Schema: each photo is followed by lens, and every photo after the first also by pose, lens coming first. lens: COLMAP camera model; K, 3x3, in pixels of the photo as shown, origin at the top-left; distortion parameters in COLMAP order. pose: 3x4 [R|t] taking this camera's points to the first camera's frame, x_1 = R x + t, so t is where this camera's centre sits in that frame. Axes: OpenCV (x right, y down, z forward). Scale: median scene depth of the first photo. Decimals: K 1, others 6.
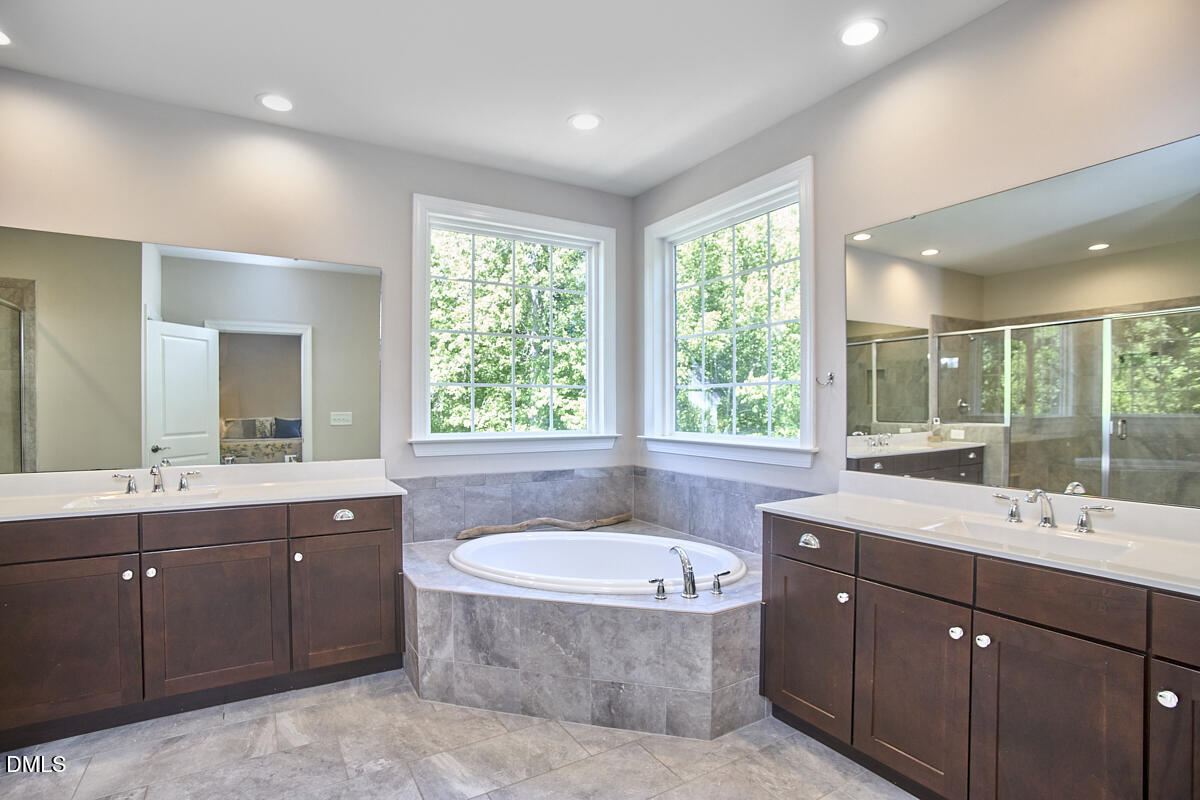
lens RADIAL K [[581.5, 0, 598.0], [0, 581.5, 413.6], [0, 0, 1]] dist [-0.093178, 0.037334]
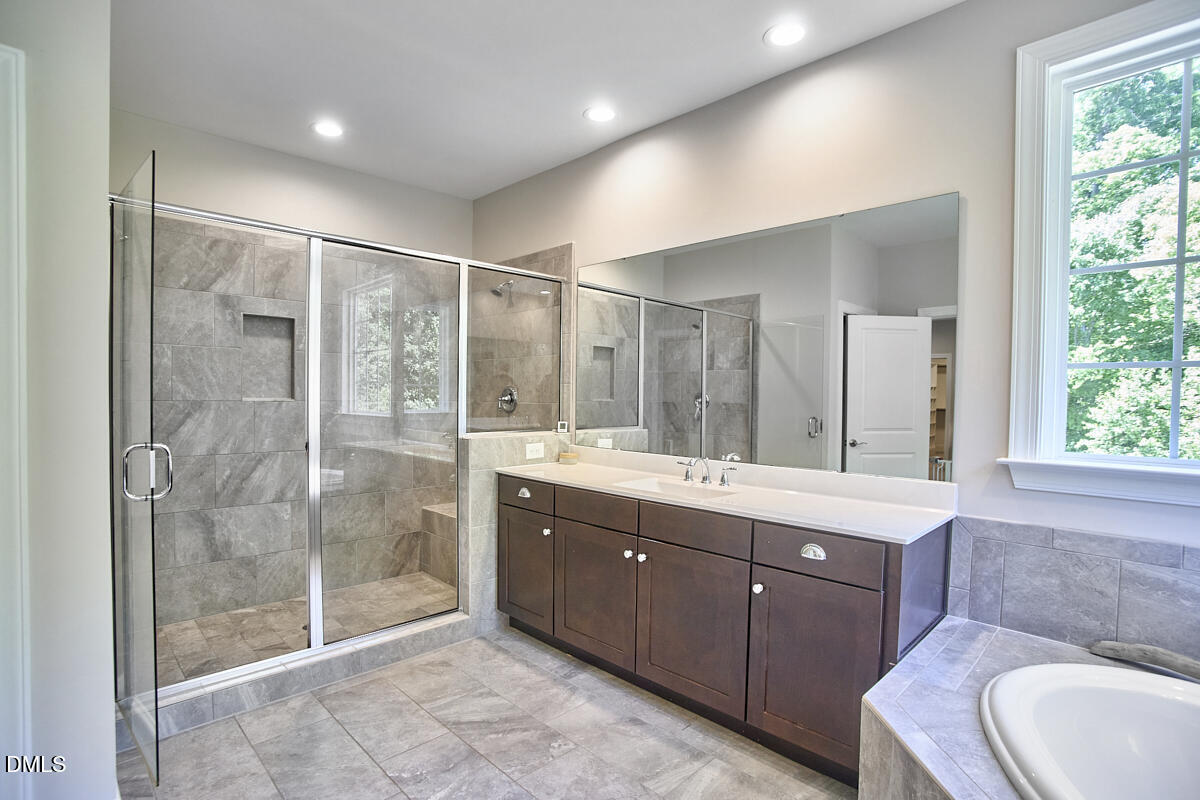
lens RADIAL K [[581.5, 0, 598.0], [0, 581.5, 413.6], [0, 0, 1]] dist [-0.093178, 0.037334]
pose [[0.232926, 0.033160, -0.971929, 0.168604], [-0.027943, 0.999234, 0.027395, -0.008628], [0.972093, 0.020778, 0.233674, 0.496642]]
